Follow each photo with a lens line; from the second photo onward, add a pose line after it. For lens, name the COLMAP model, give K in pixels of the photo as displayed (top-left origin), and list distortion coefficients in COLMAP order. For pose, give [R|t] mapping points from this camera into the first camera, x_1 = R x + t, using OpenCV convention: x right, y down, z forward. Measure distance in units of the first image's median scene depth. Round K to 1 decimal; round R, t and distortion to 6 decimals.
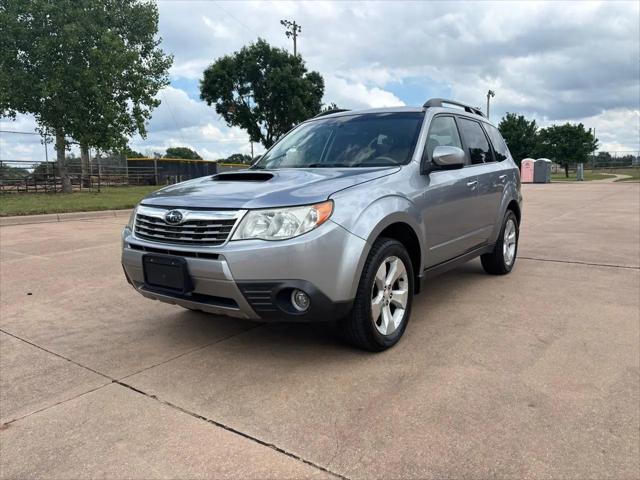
lens RADIAL K [[484.1, 0, 324.0], [0, 484.1, 238.0], [0, 0, 1]] dist [0.040991, -0.038362]
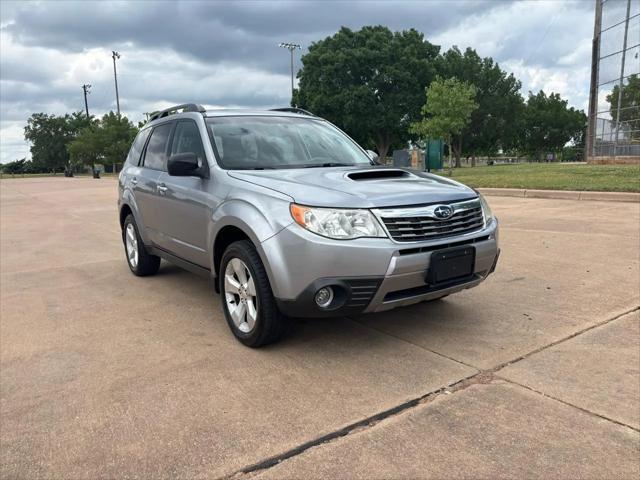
lens RADIAL K [[484.1, 0, 316.5], [0, 484.1, 239.5], [0, 0, 1]] dist [0.040991, -0.038362]
pose [[-0.335578, 0.170086, -0.926530, 1.302253], [-0.080951, 0.974719, 0.208252, -0.286627], [0.938528, 0.144888, -0.313326, 1.896694]]
